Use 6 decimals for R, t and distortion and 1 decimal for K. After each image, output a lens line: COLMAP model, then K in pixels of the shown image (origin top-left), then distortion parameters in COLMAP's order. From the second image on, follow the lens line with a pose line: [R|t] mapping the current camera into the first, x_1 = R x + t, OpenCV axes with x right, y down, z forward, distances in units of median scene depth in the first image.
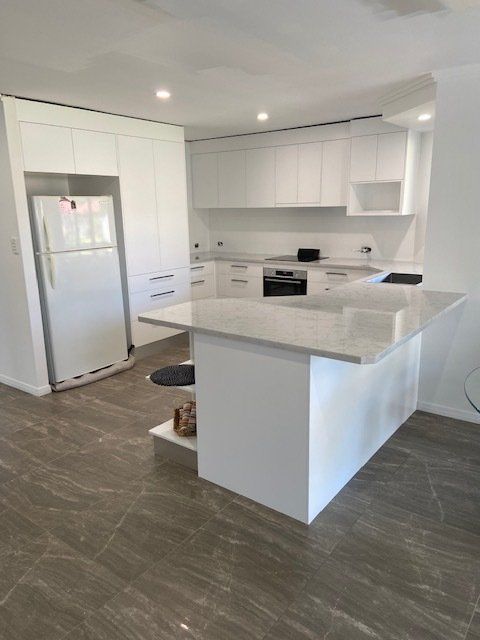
lens RADIAL K [[482.0, 0, 240.0], [0, 482.0, 320.0], [0, 0, 1]] dist [0.142017, -0.186795]
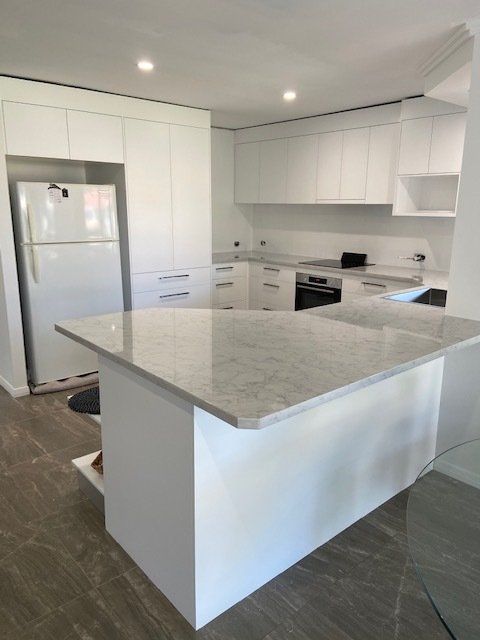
lens RADIAL K [[482.0, 0, 240.0], [0, 482.0, 320.0], [0, 0, 1]] dist [0.142017, -0.186795]
pose [[0.977491, 0.075116, -0.197151, 0.143445], [-0.074746, 0.997159, 0.009325, -0.025095], [0.197292, 0.005621, 0.980329, 0.133103]]
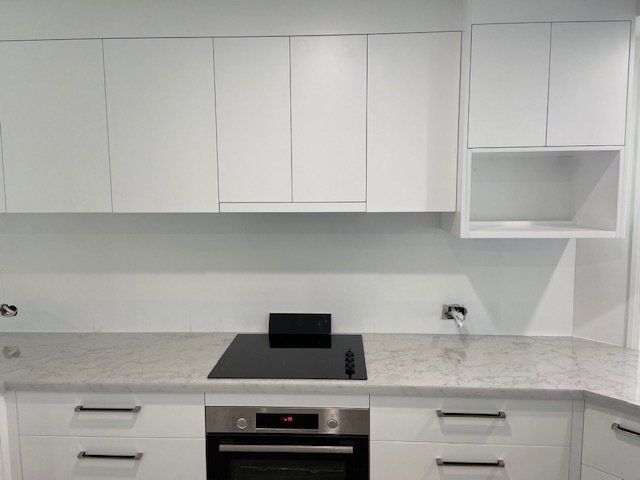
lens RADIAL K [[482.0, 0, 320.0], [0, 482.0, 240.0], [0, 0, 1]] dist [0.142017, -0.186795]
pose [[0.827949, -0.052894, 0.558304, -0.065838], [0.123078, 0.988409, -0.088880, -0.195972], [-0.547131, 0.142303, 0.824862, 0.771042]]
